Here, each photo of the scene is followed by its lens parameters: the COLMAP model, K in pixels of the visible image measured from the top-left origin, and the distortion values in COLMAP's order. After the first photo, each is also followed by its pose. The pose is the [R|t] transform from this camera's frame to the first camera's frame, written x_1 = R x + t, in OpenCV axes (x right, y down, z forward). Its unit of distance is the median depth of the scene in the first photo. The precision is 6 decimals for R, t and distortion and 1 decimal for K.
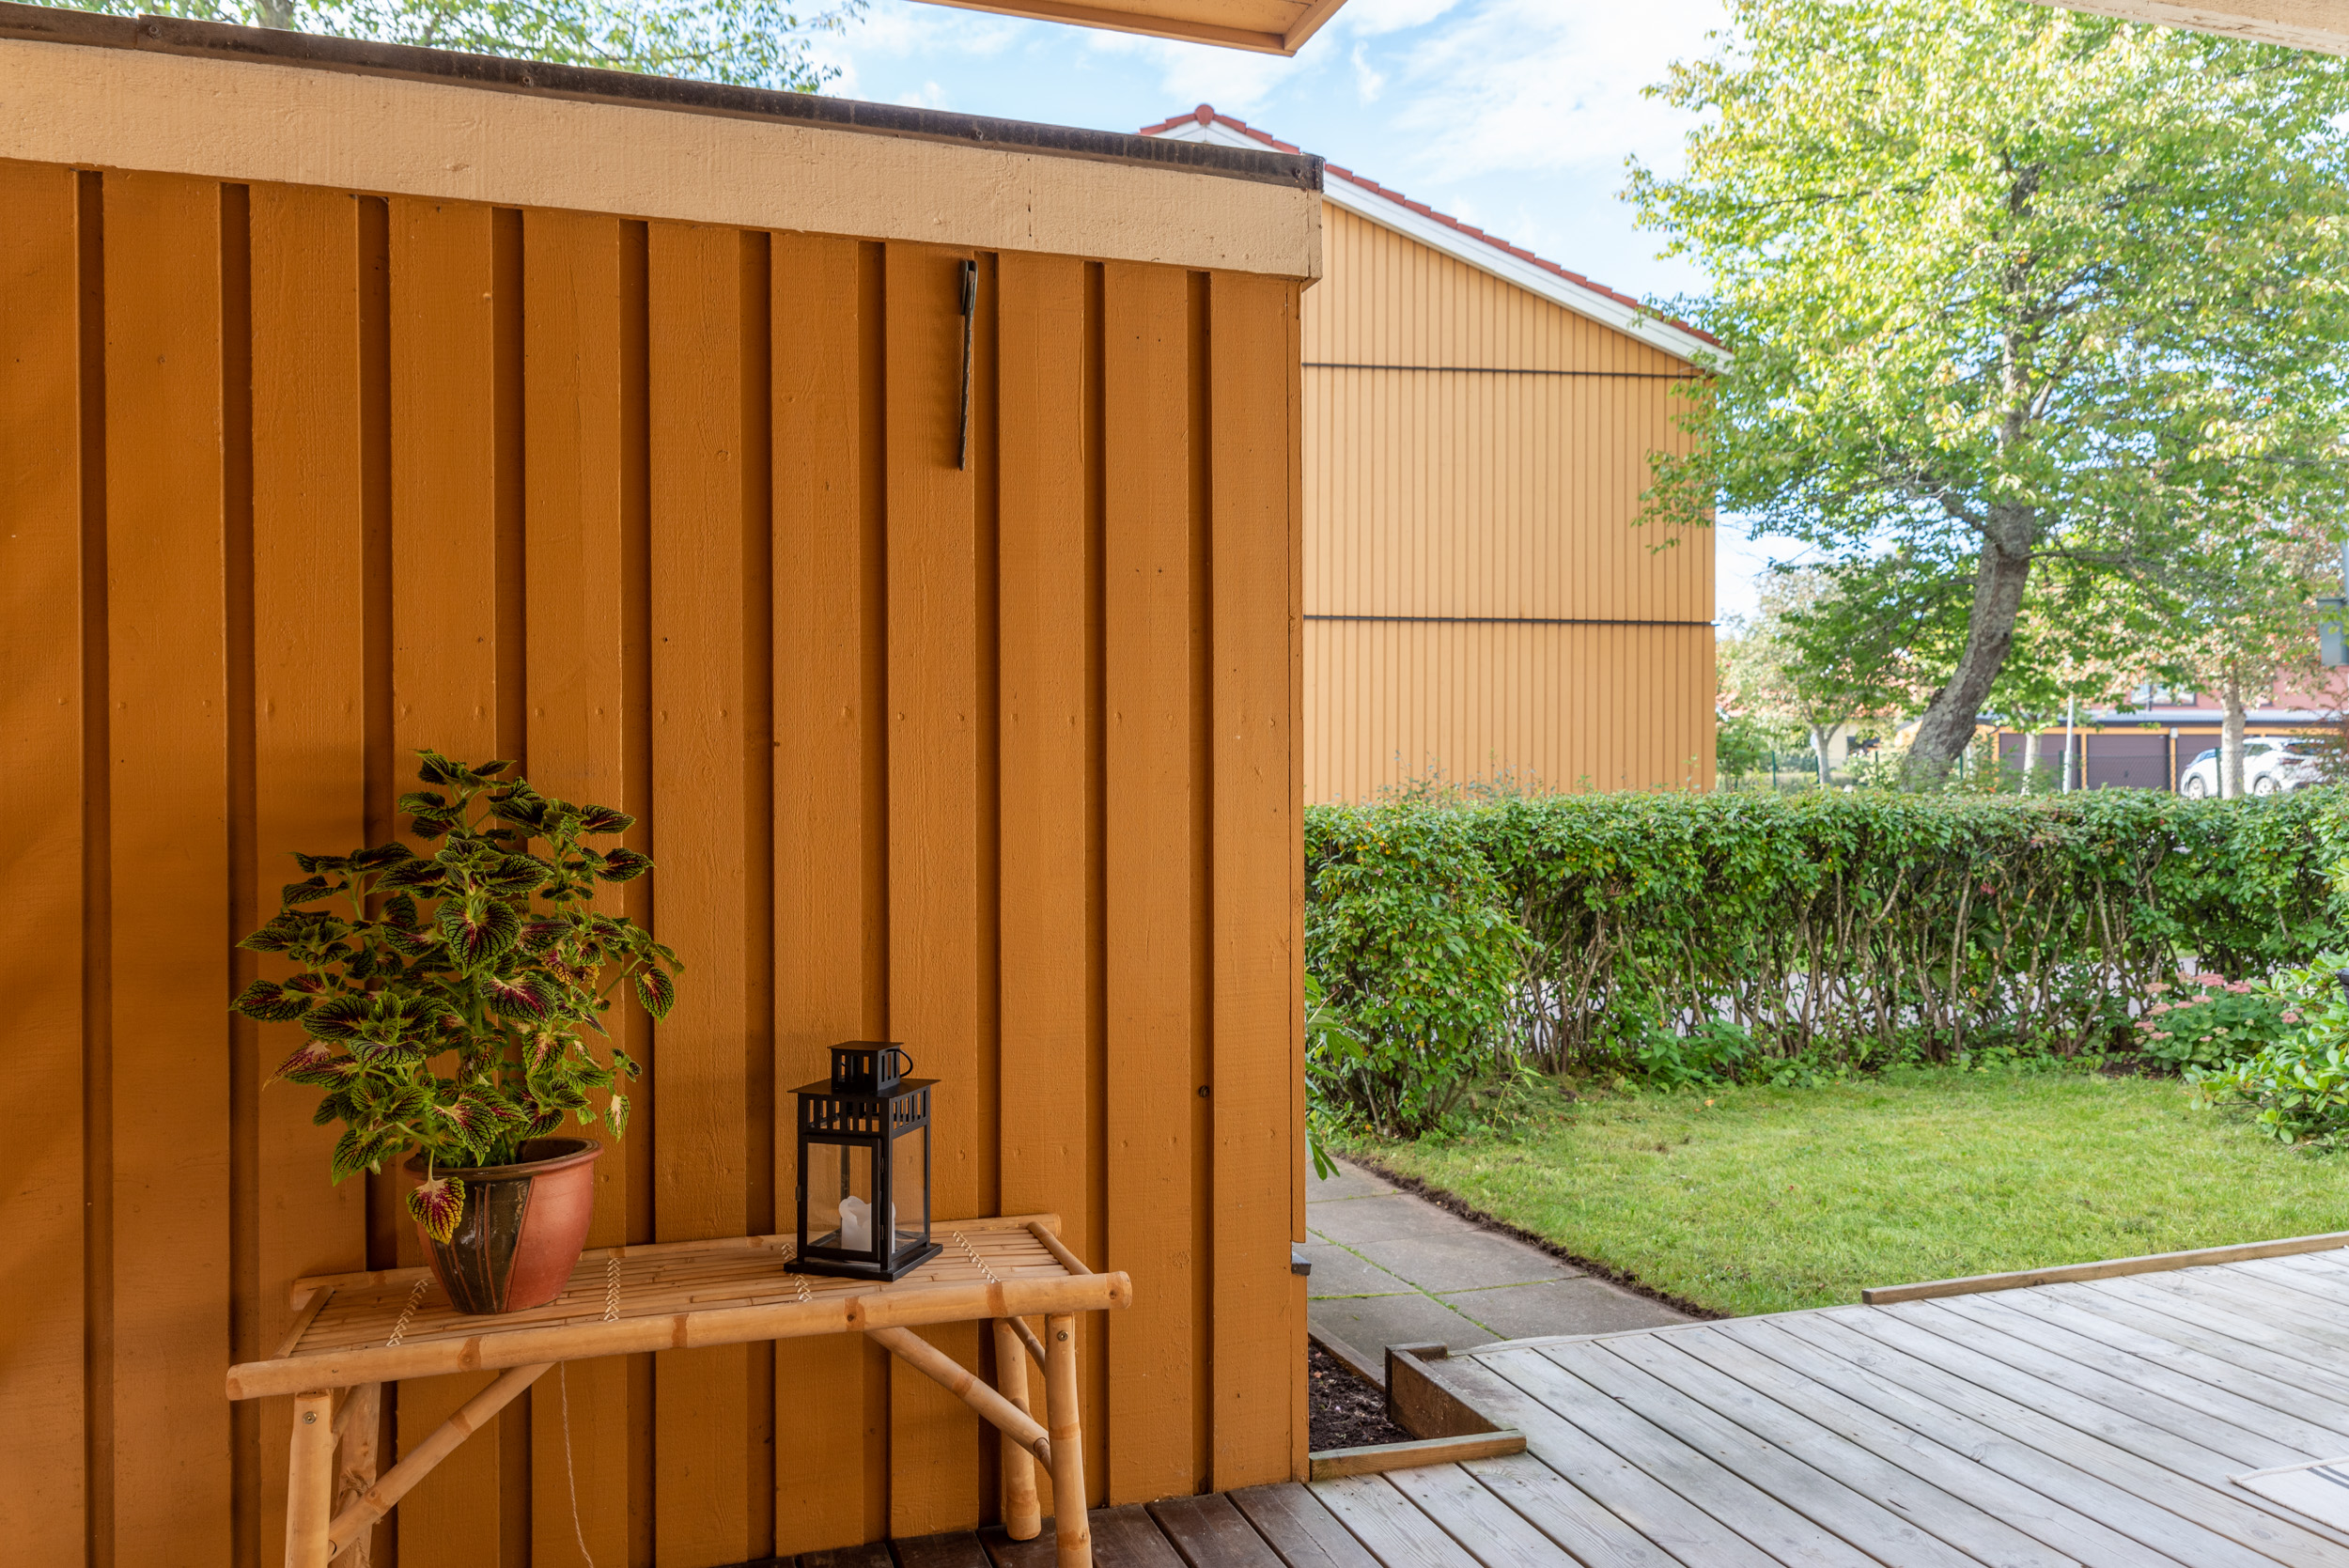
lens RADIAL K [[1611.9, 0, 1058.1], [0, 1611.9, 758.2], [0, 0, 1]] dist [0.002026, -0.001957]
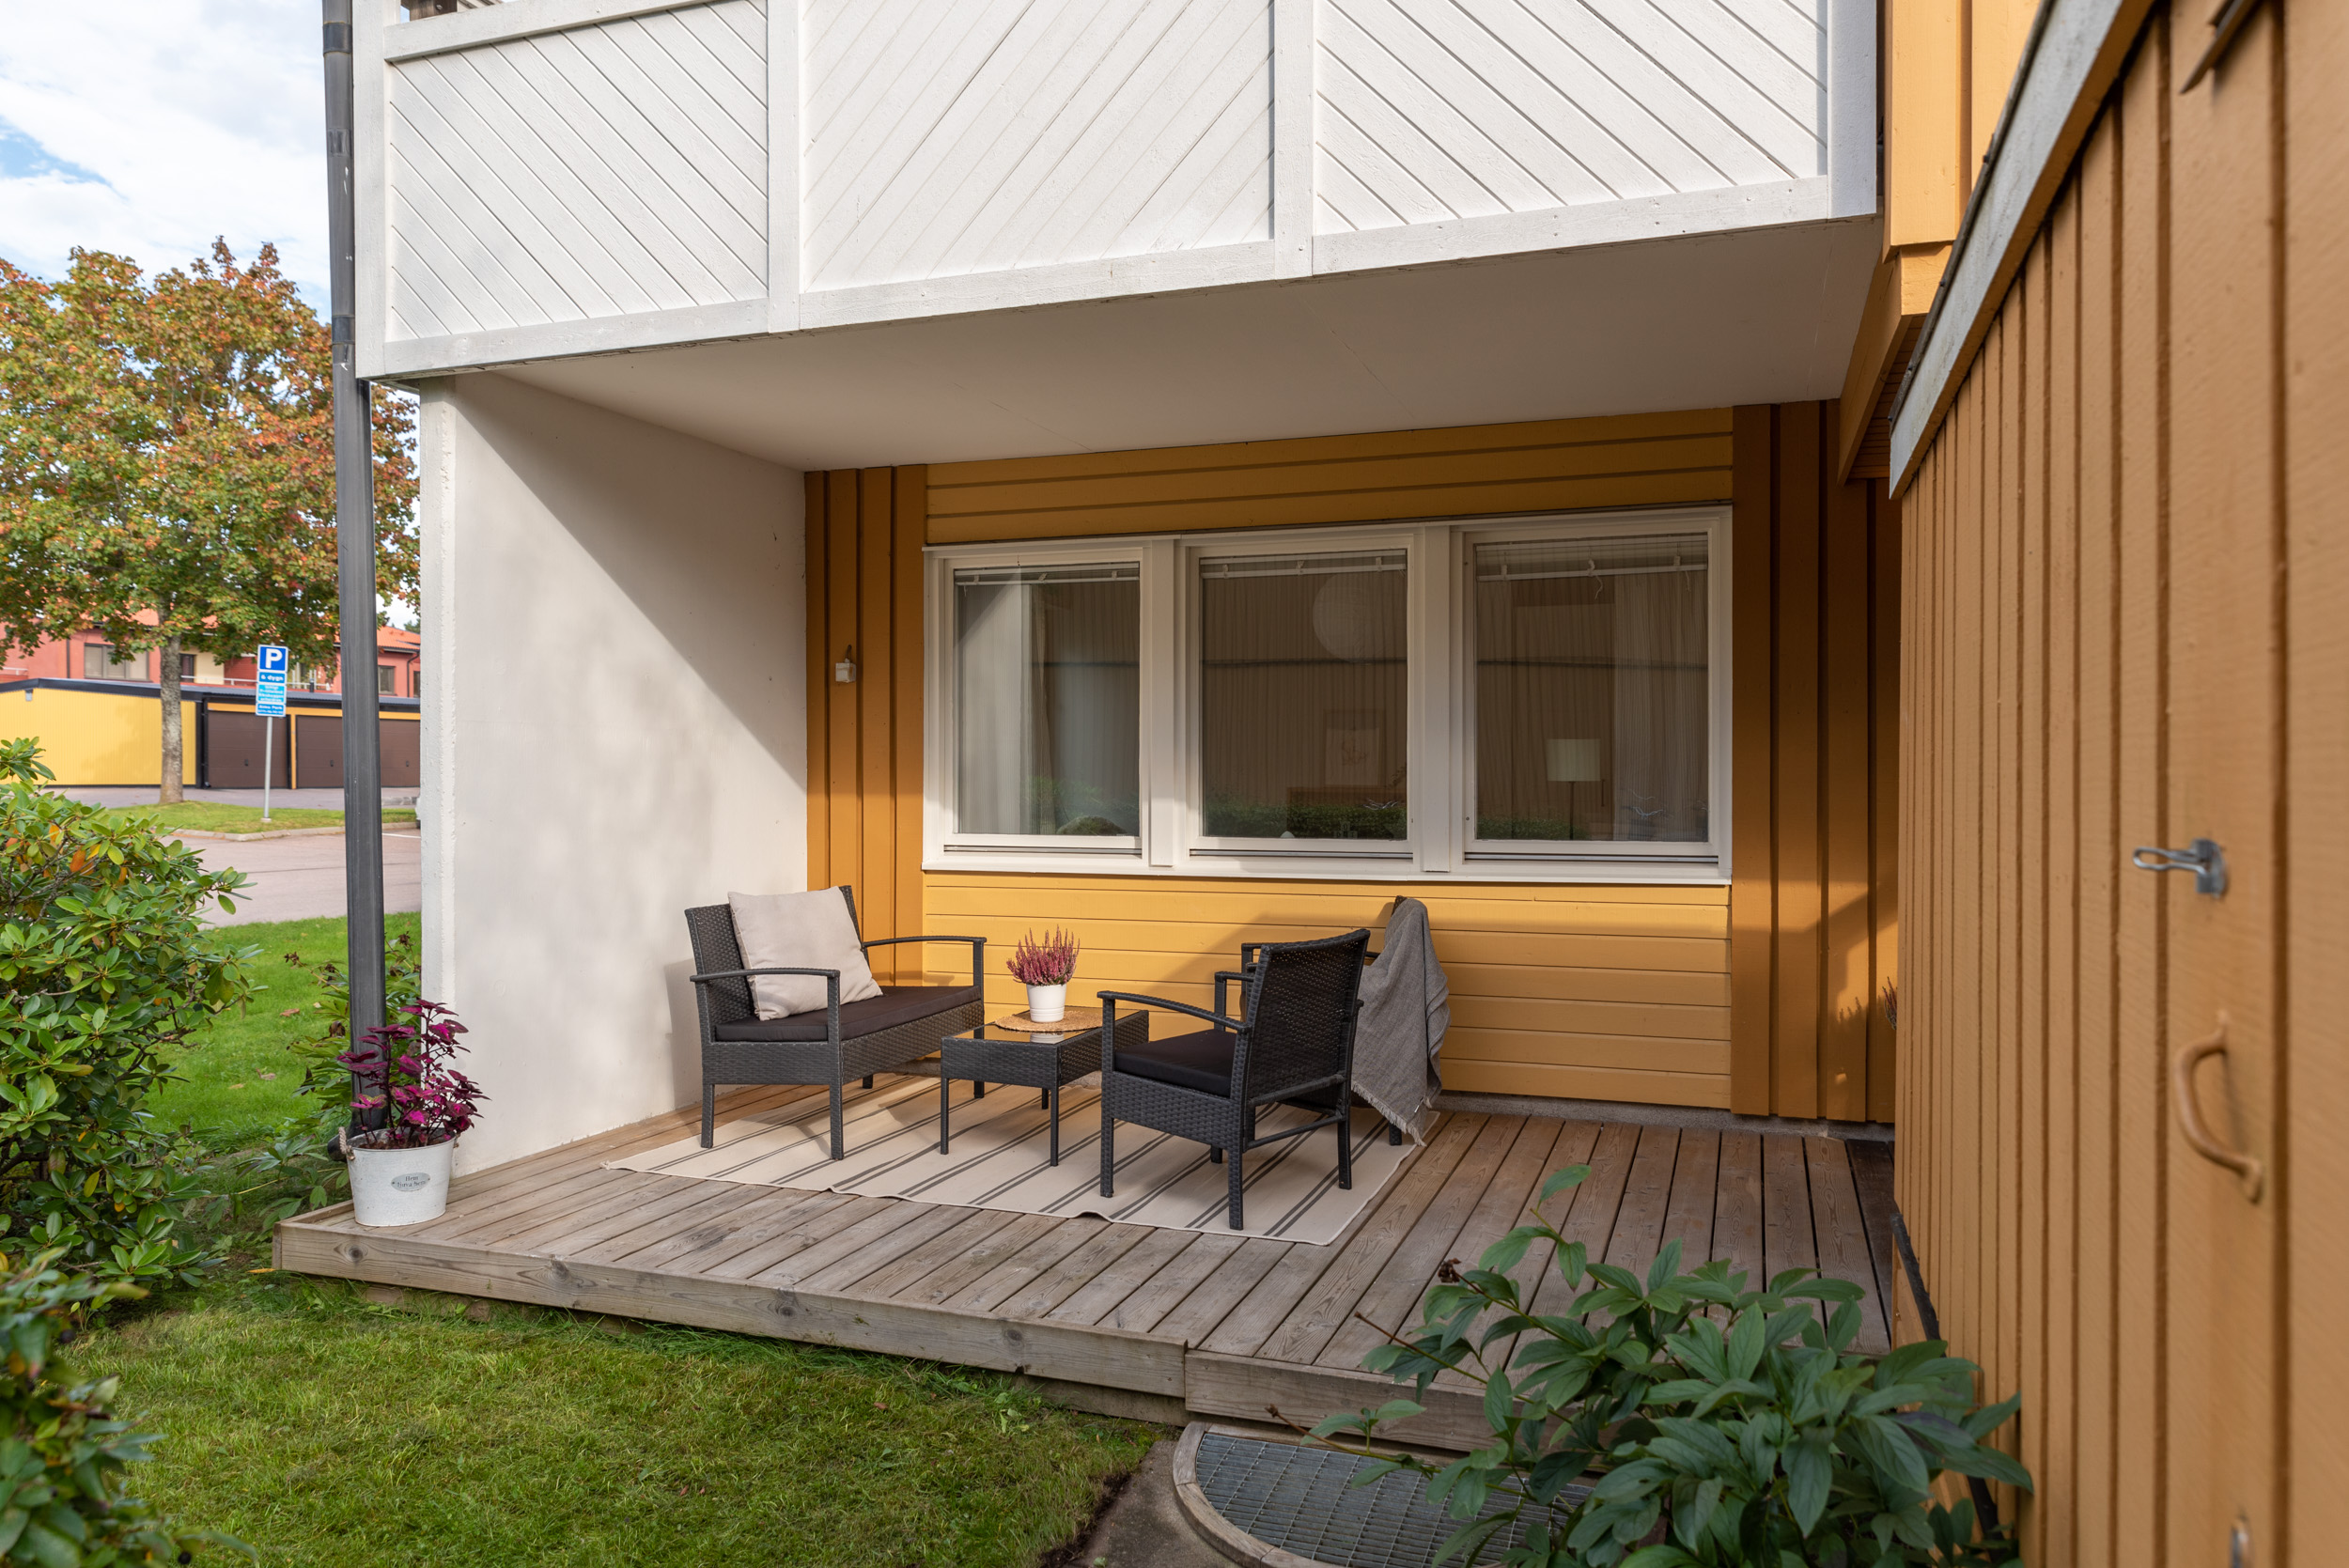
lens RADIAL K [[1597.6, 0, 1174.5], [0, 1597.6, 784.0], [0, 0, 1]] dist [0.001857, -0.000874]
pose [[-0.808121, -0.002026, 0.589013, -0.047819], [-0.000012, 0.999994, 0.003423, -0.016522], [-0.589017, 0.002759, -0.808116, 0.839403]]
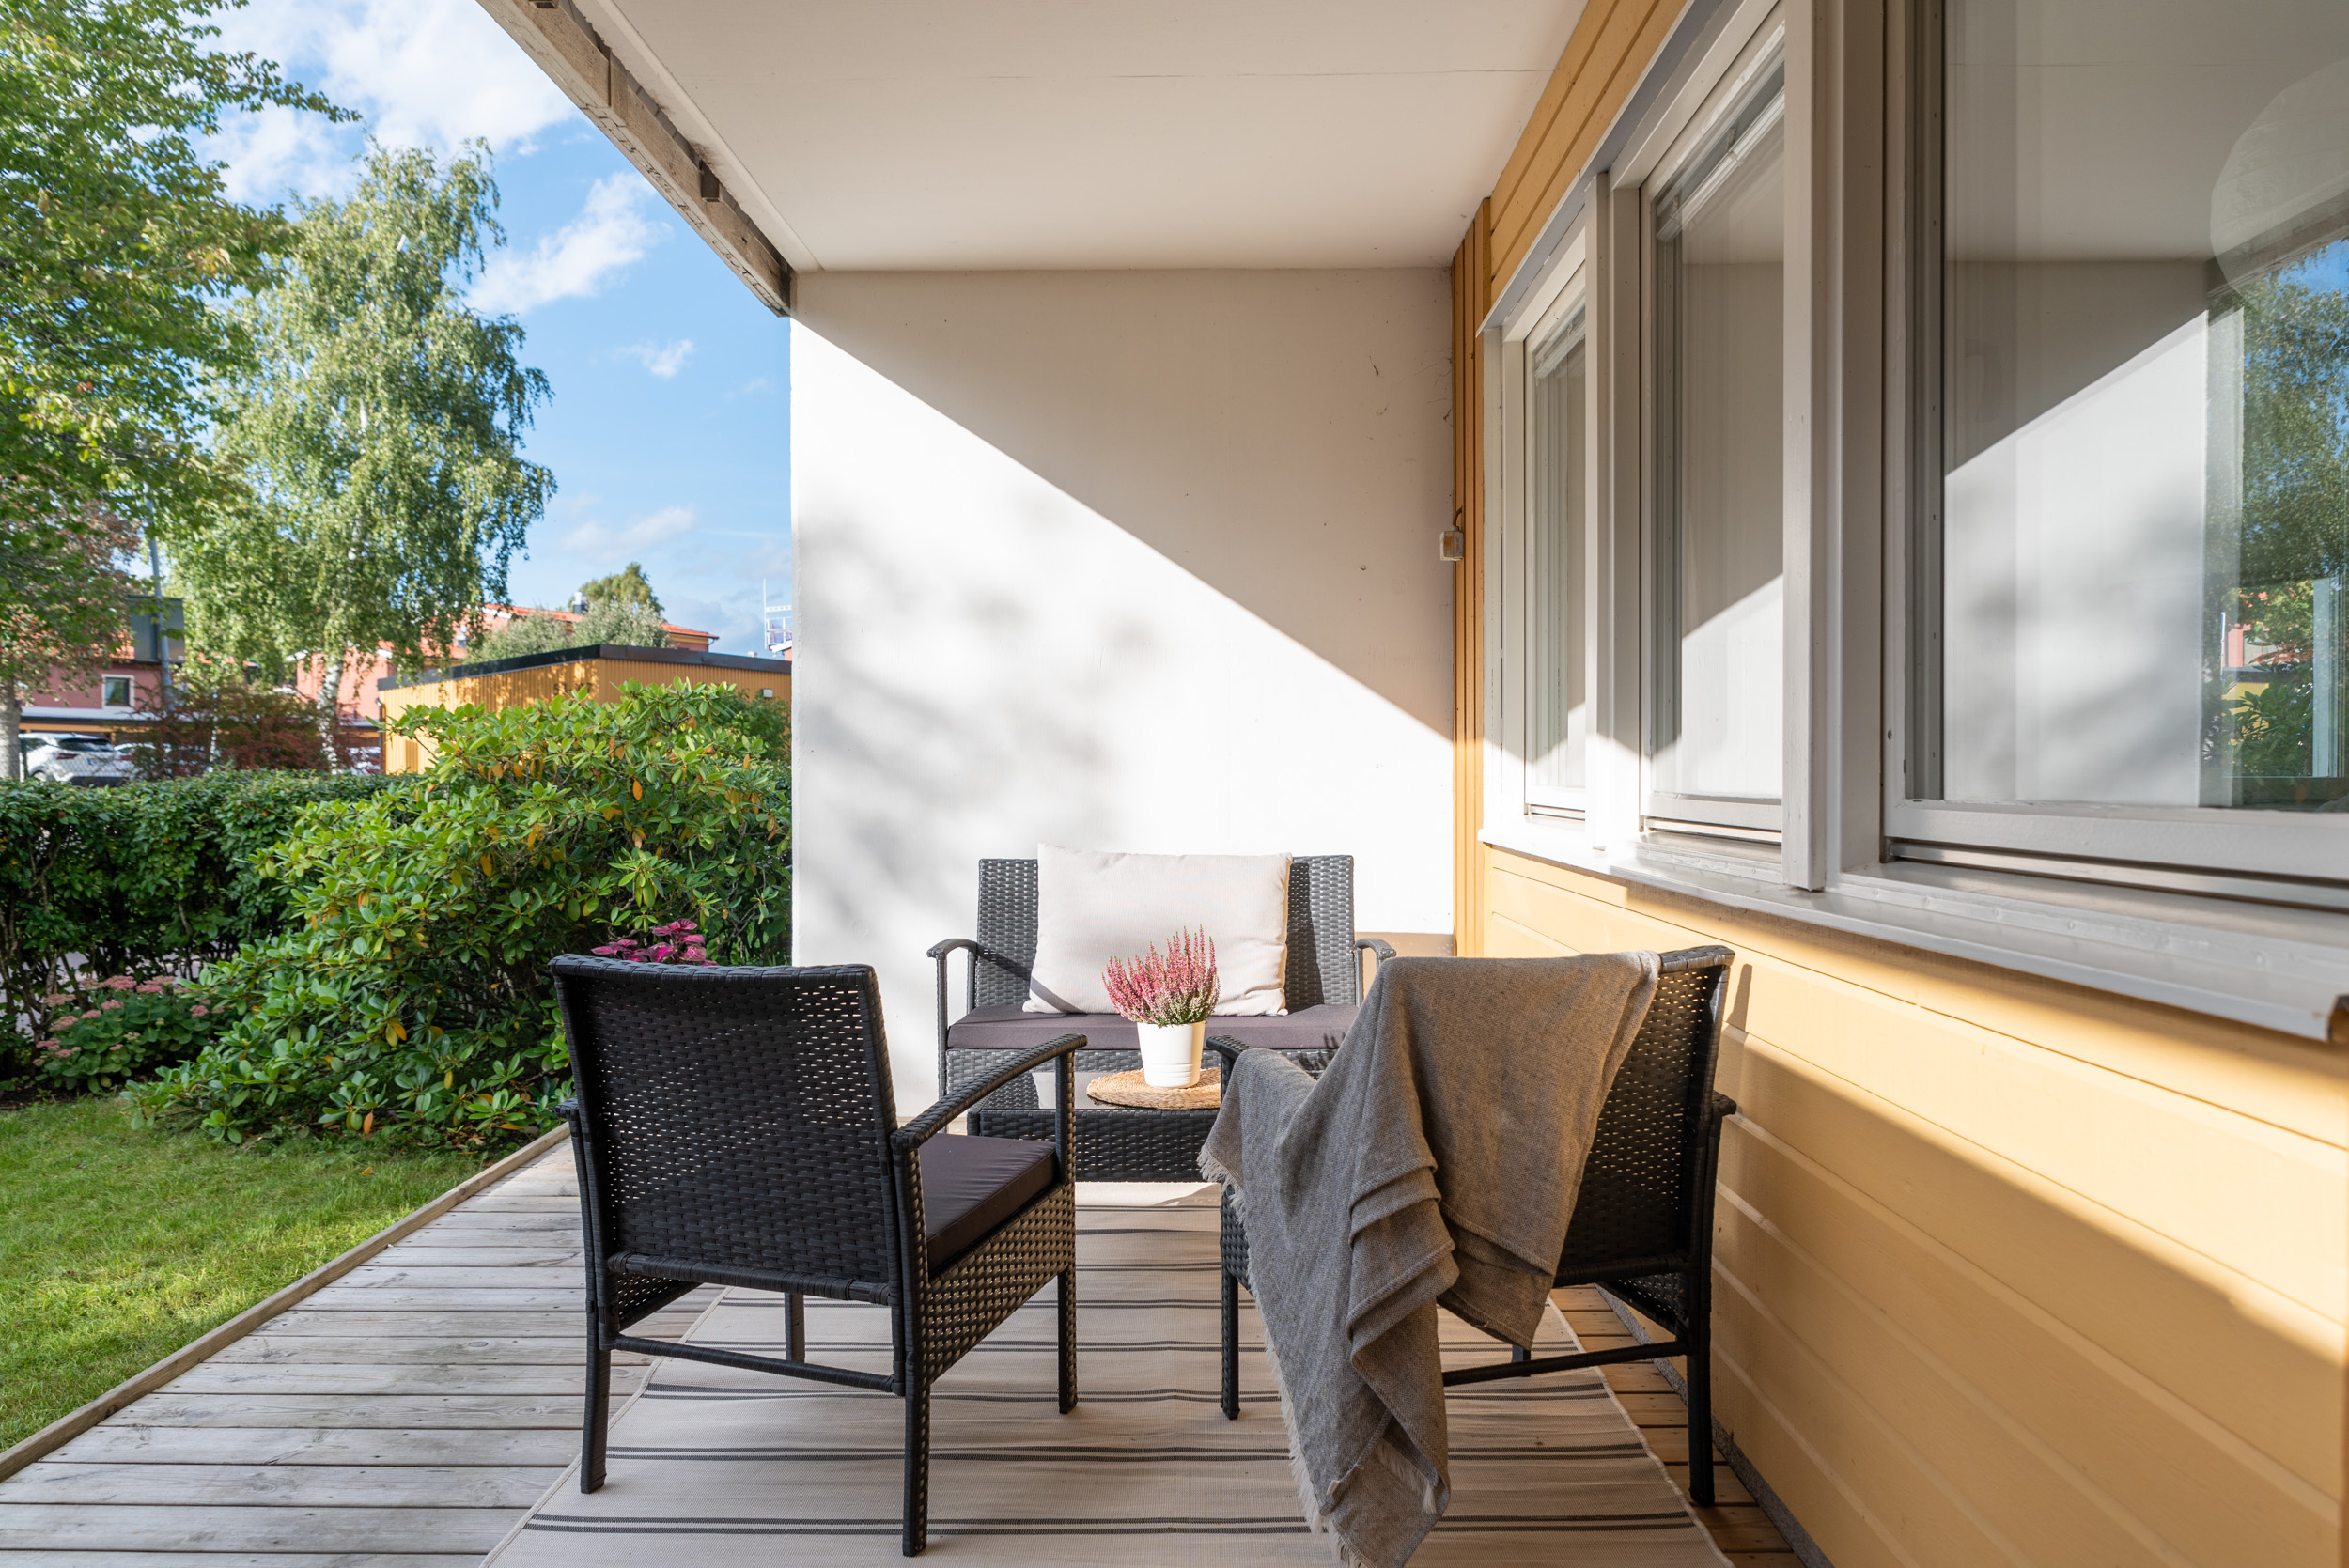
lens RADIAL K [[1597.6, 0, 1174.5], [0, 1597.6, 784.0], [0, 0, 1]] dist [0.001857, -0.000874]
pose [[0.295456, -0.012466, 0.955275, 0.015898], [-0.005072, 0.999880, 0.014616, 0.006022], [-0.955343, -0.009163, 0.295357, 0.138406]]
